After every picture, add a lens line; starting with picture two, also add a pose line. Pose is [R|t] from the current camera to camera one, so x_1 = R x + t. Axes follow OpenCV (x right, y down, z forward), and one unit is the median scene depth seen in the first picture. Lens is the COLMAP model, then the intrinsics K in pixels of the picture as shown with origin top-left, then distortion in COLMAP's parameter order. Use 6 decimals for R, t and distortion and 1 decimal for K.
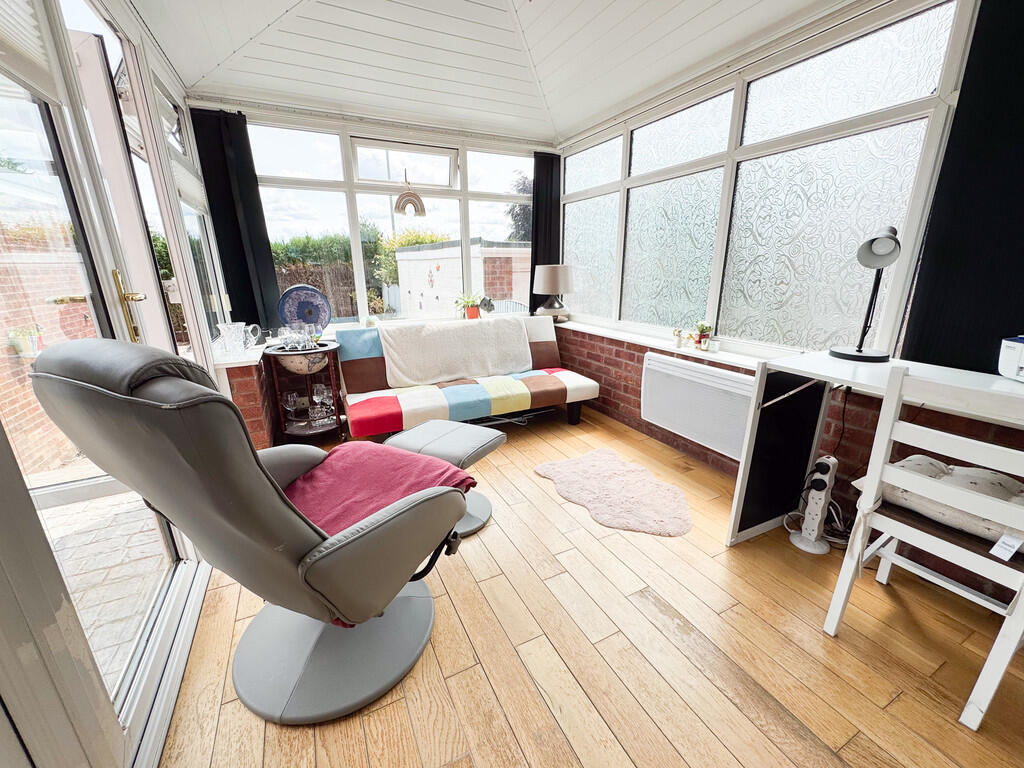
lens RADIAL K [[417.8, 0, 514.0], [0, 417.8, 388.2], [0, 0, 1]] dist [-0.001447, 0.000916]
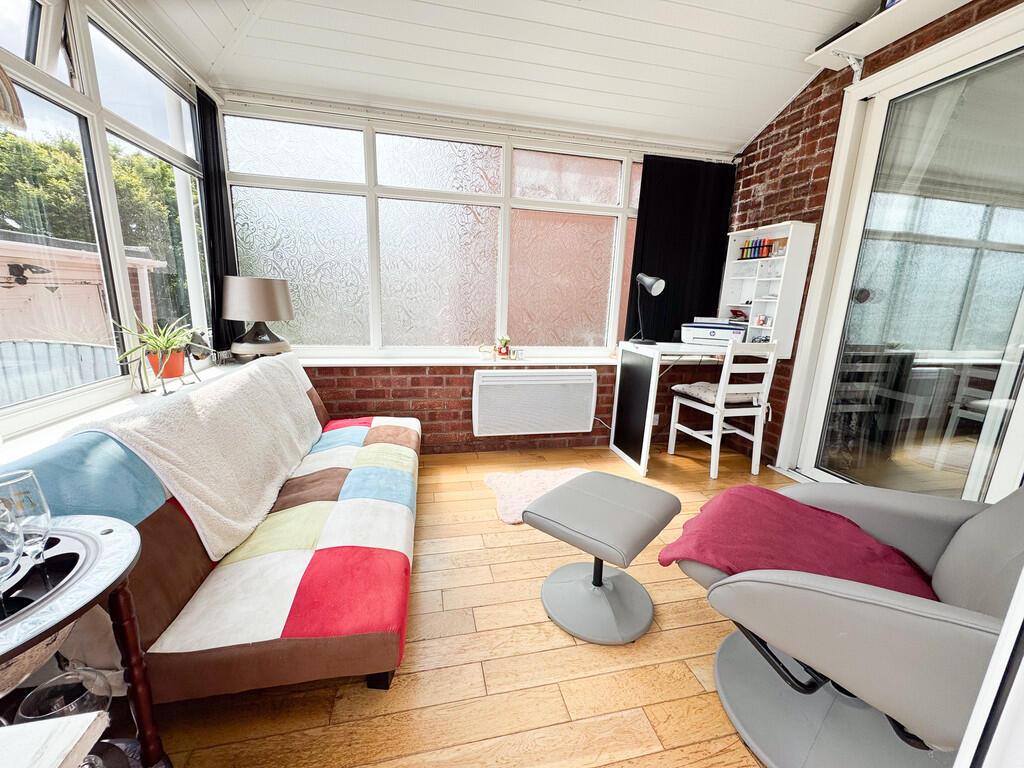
lens RADIAL K [[417.8, 0, 516.7], [0, 417.8, 384.7], [0, 0, 1]] dist [-0.001447, 0.000916]
pose [[0.233604, -0.190276, 0.953533, -0.564975], [0.240560, 0.961489, 0.132929, -0.145750], [-0.942104, 0.198329, 0.270380, 0.561326]]
